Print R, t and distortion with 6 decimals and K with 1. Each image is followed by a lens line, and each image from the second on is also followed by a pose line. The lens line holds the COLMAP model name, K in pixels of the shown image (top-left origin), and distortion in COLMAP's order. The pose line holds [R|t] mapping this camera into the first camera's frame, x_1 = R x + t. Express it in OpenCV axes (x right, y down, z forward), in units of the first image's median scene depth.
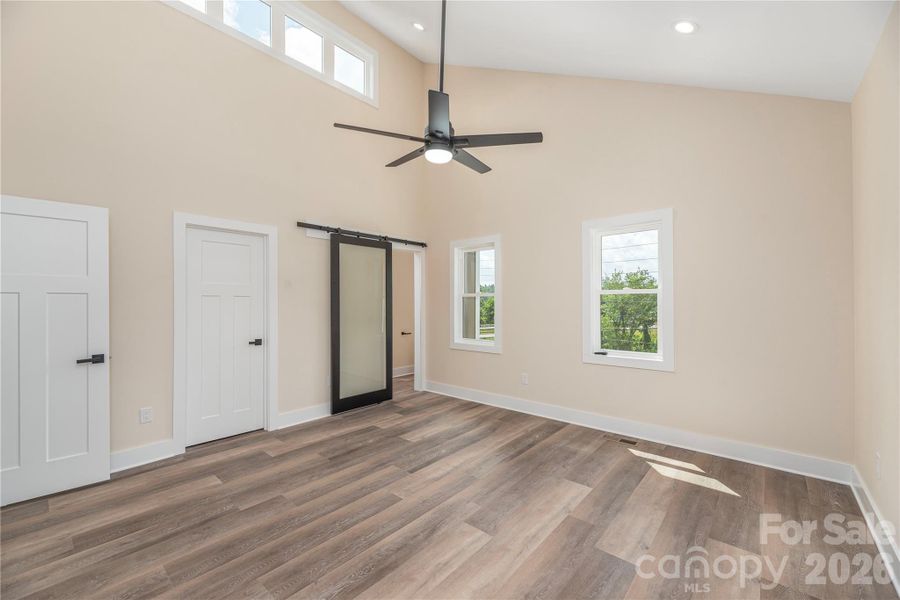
lens RADIAL K [[366.4, 0, 449.0], [0, 366.4, 305.8], [0, 0, 1]] dist [-0.002706, -0.000082]
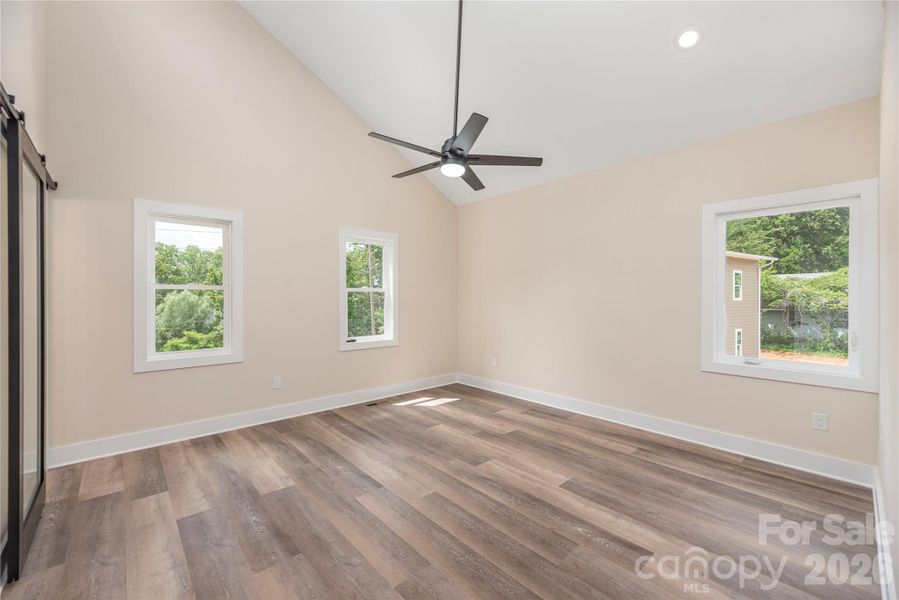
lens RADIAL K [[366.0, 0, 448.7], [0, 366.0, 295.0], [0, 0, 1]] dist [-0.002706, -0.000082]
pose [[0.120264, 0.007832, 0.992711, -0.806375], [0.011163, 0.999895, -0.009241, -0.005058], [-0.992679, 0.012193, 0.120164, 0.593398]]
